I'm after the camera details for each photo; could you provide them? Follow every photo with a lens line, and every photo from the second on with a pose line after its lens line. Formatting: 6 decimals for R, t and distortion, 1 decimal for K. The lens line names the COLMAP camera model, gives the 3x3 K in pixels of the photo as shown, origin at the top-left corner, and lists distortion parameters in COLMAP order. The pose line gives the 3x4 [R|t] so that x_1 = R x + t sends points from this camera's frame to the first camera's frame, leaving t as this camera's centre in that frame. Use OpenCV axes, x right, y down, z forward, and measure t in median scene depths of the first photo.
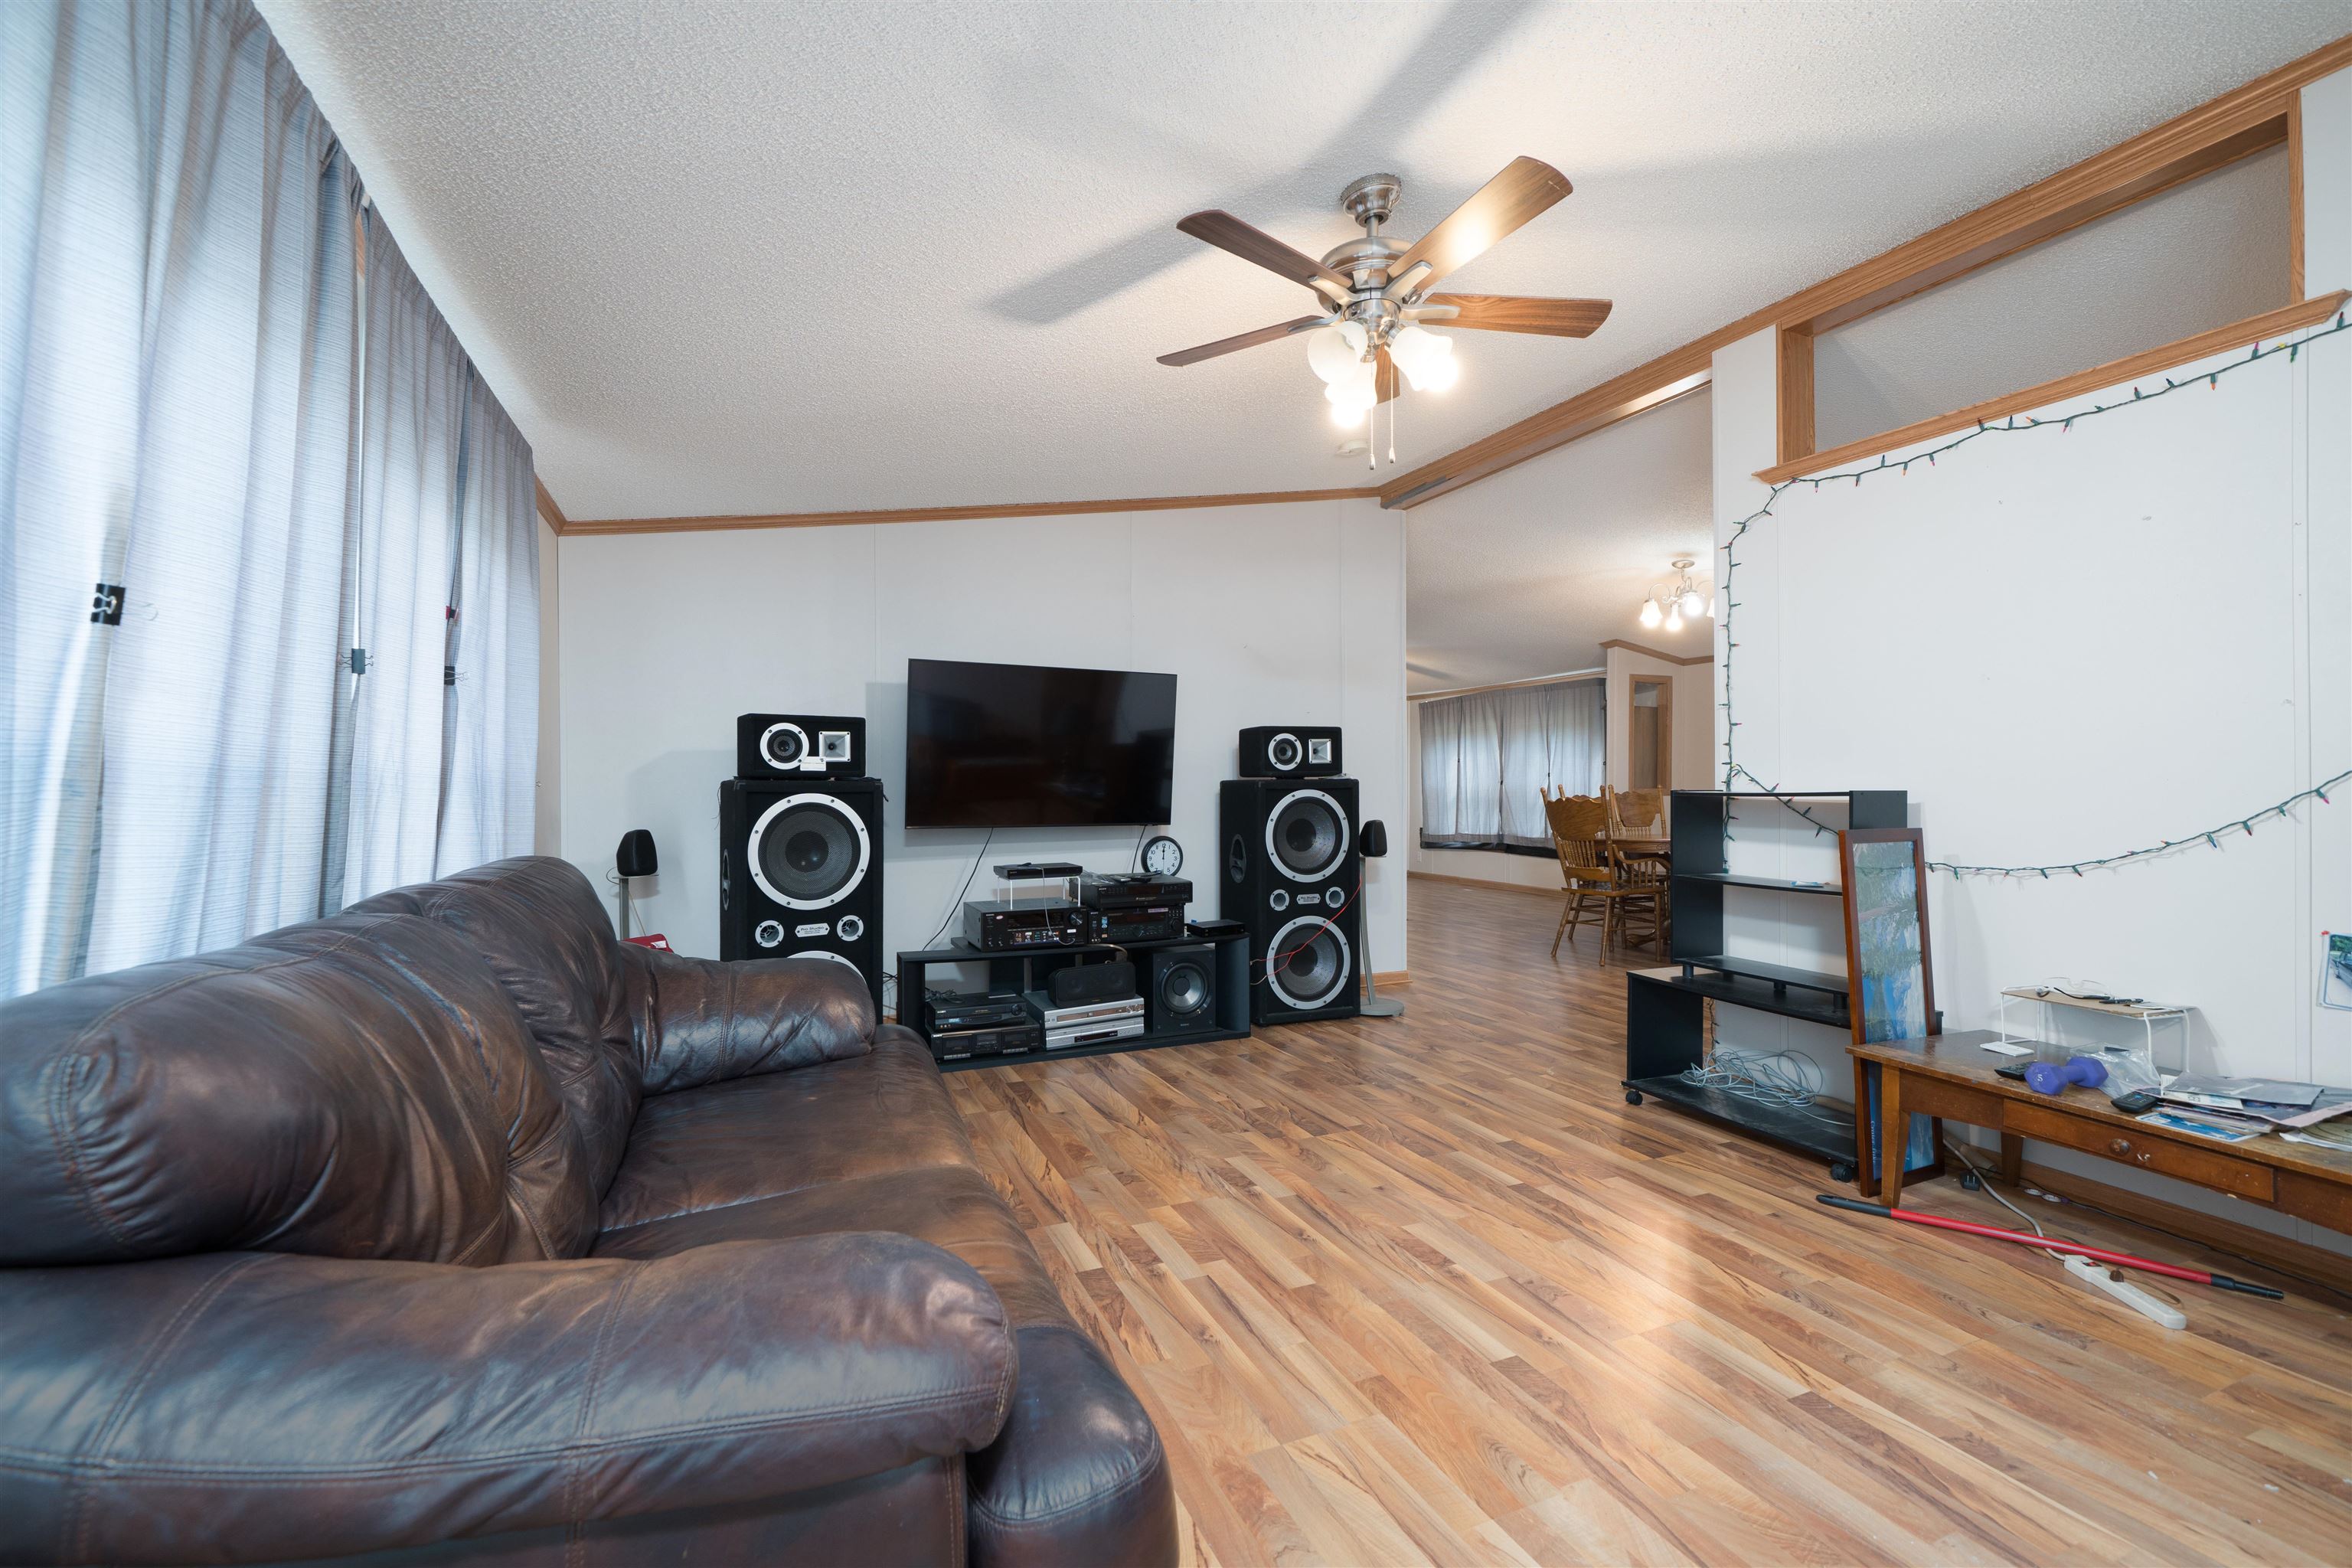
lens RADIAL K [[987.8, 0, 1167.6], [0, 987.8, 788.2], [0, 0, 1]] dist [-0.000353, 0.000031]
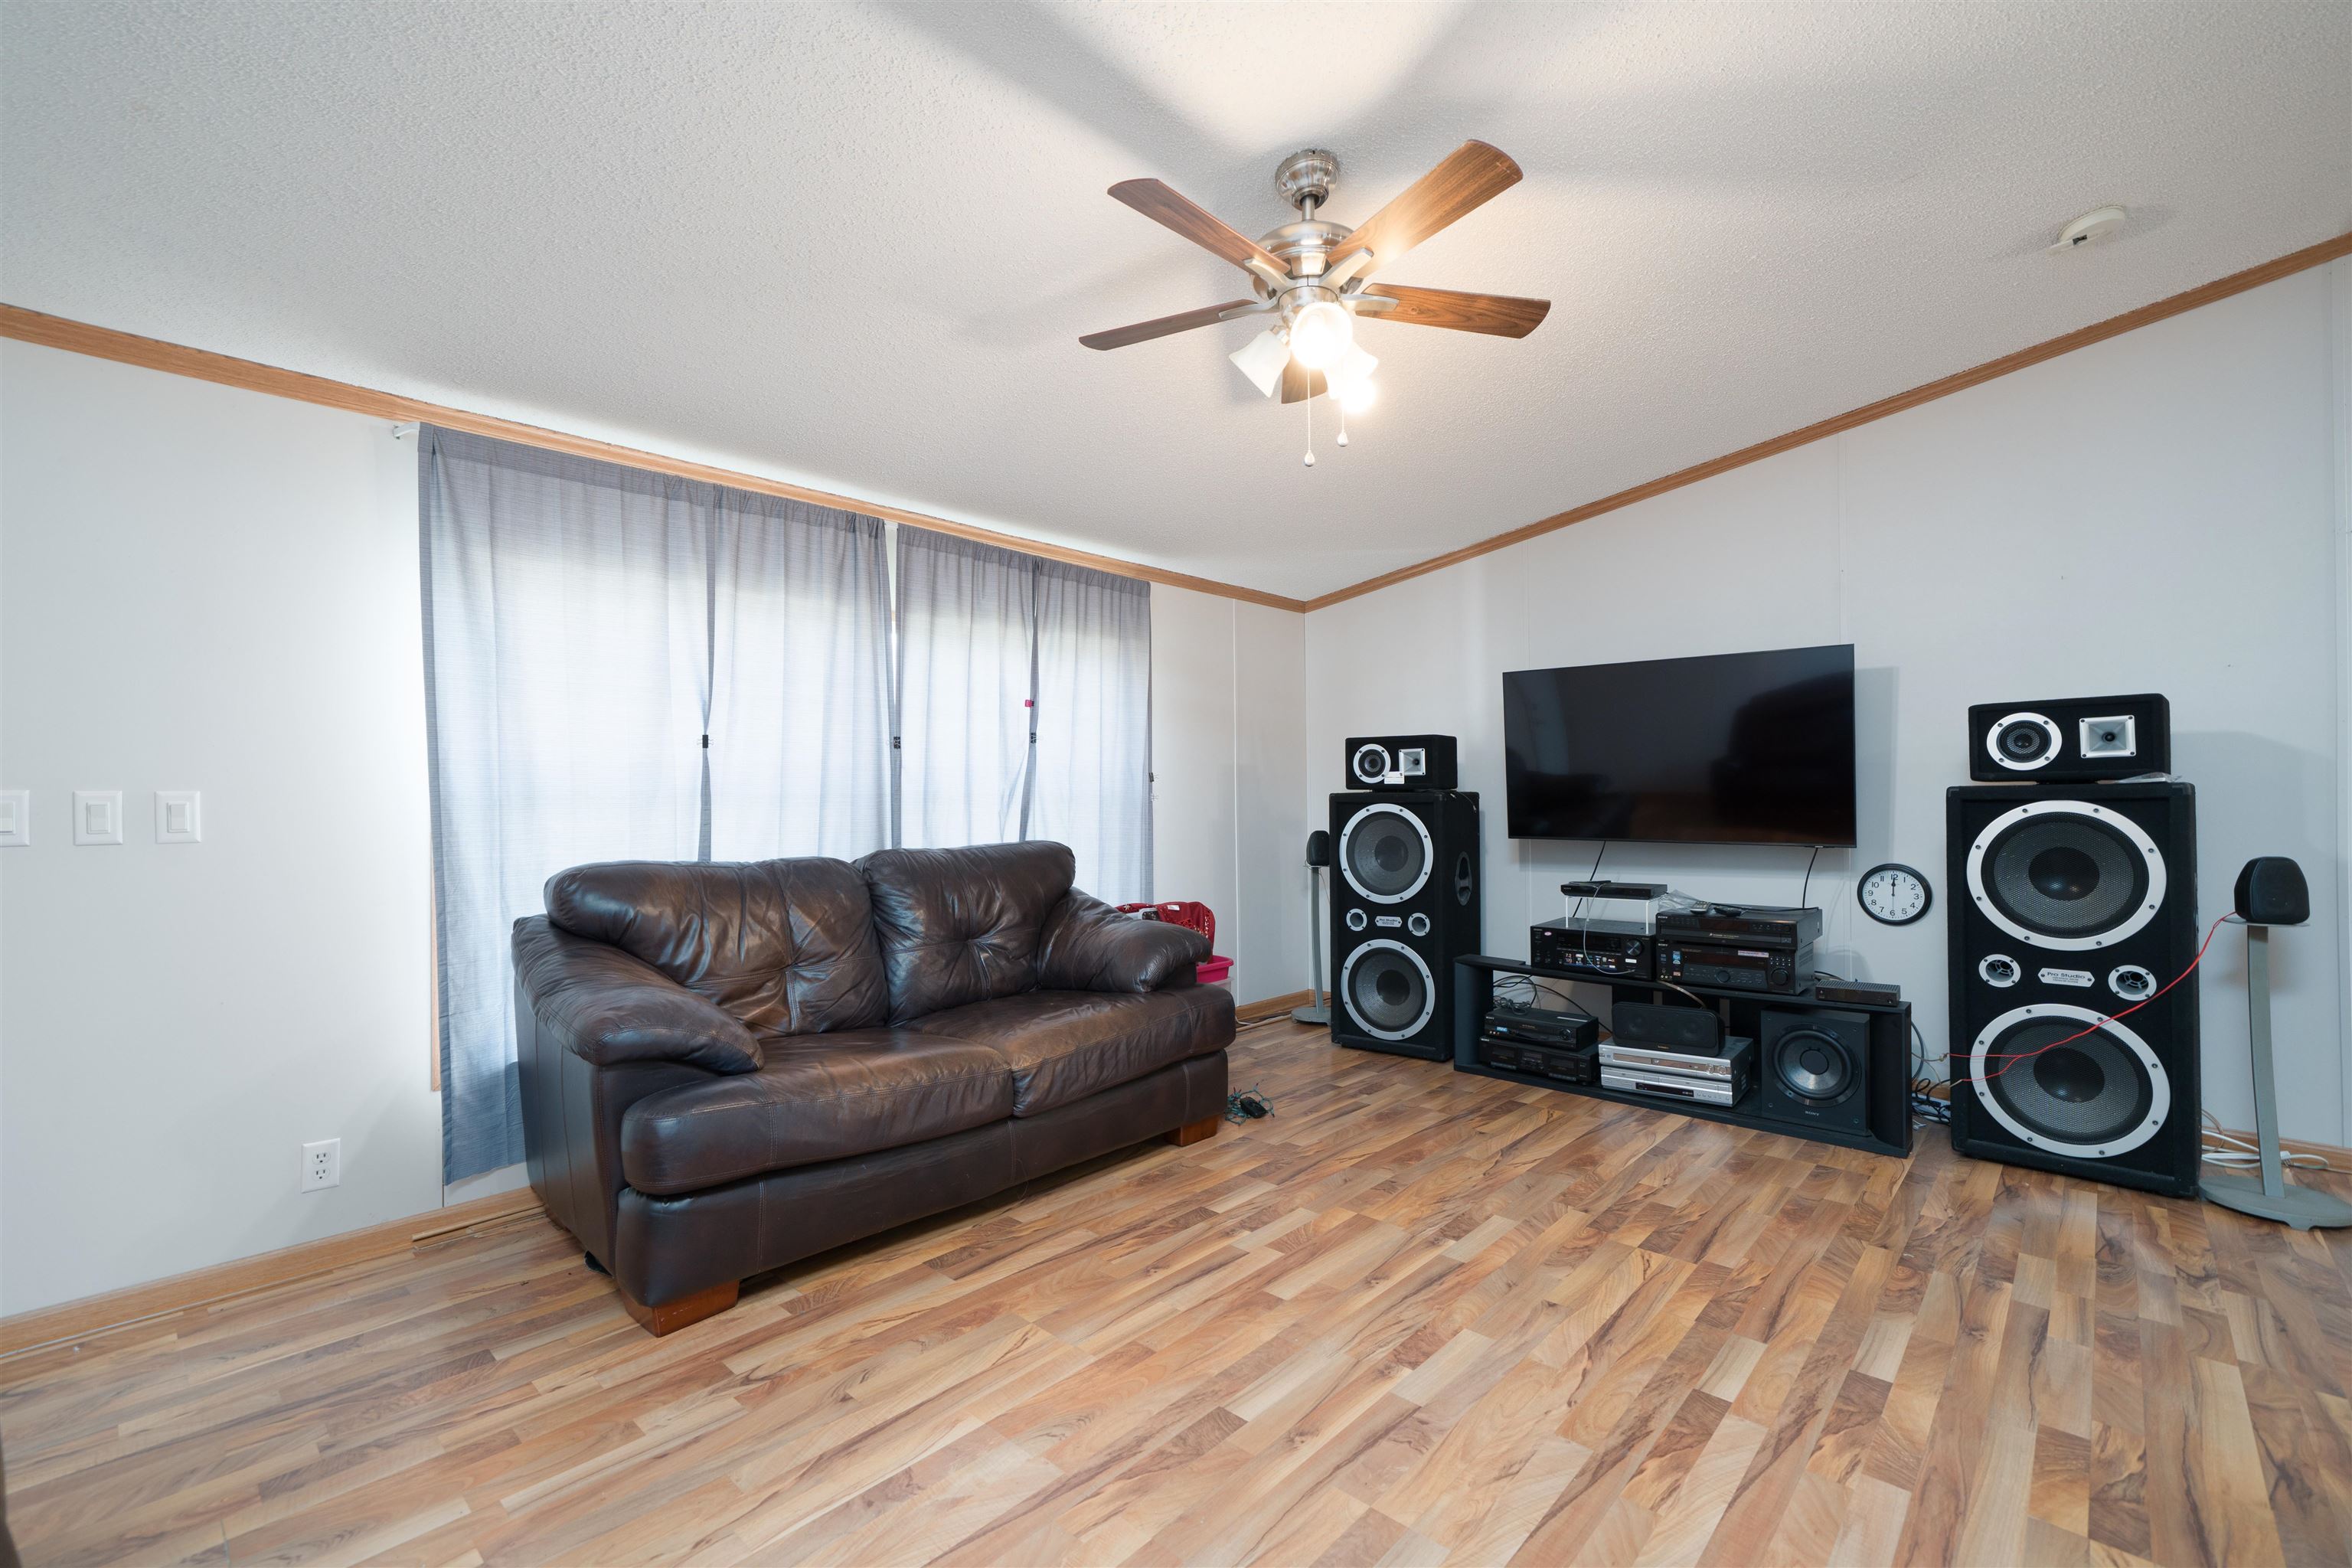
lens RADIAL K [[1011.5, 0, 1180.2], [0, 1011.5, 787.6], [0, 0, 1]] dist [0.000366, 0.000137]
pose [[0.405938, -0.008883, -0.913858, 0.699109], [0.003017, 0.999960, -0.008380, -0.004666], [0.913896, 0.000644, 0.405948, 0.327821]]
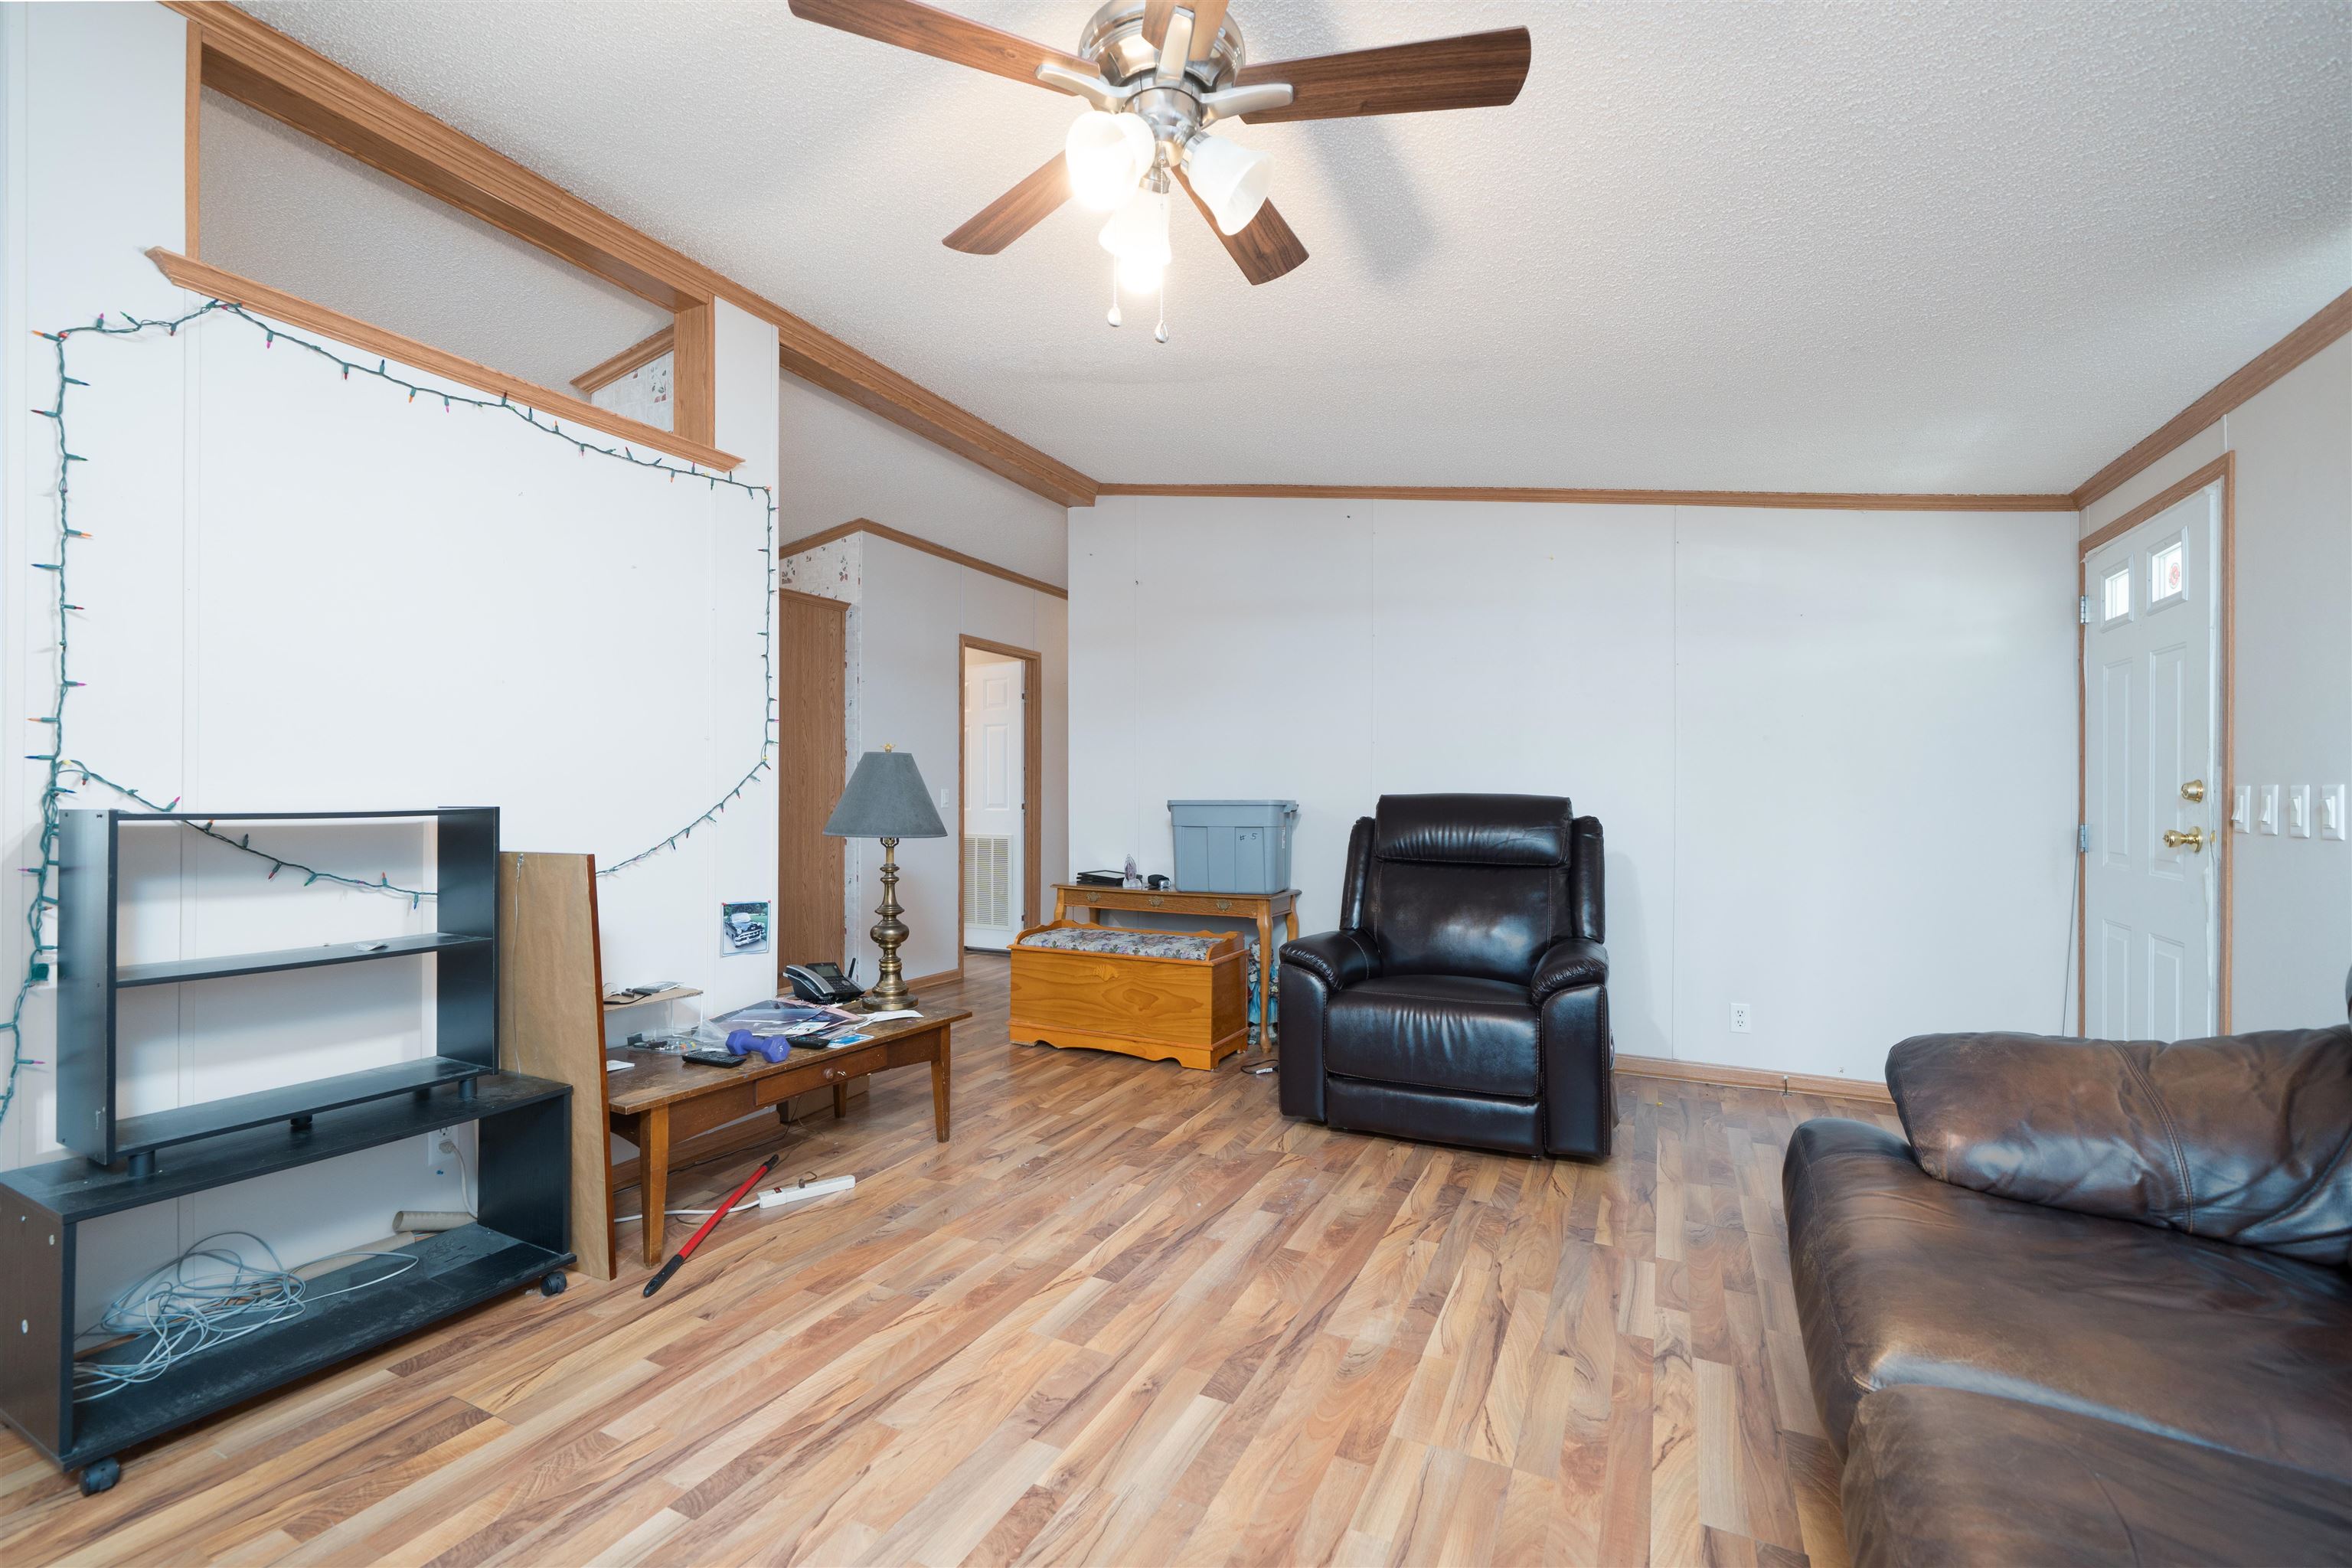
lens RADIAL K [[987.8, 0, 1167.6], [0, 987.8, 788.2], [0, 0, 1]] dist [-0.000353, 0.000031]
pose [[-0.640121, 0.007608, 0.768237, -0.216767], [0.001966, 0.999964, -0.008264, -0.004352], [-0.768272, -0.003780, -0.640113, 0.961341]]
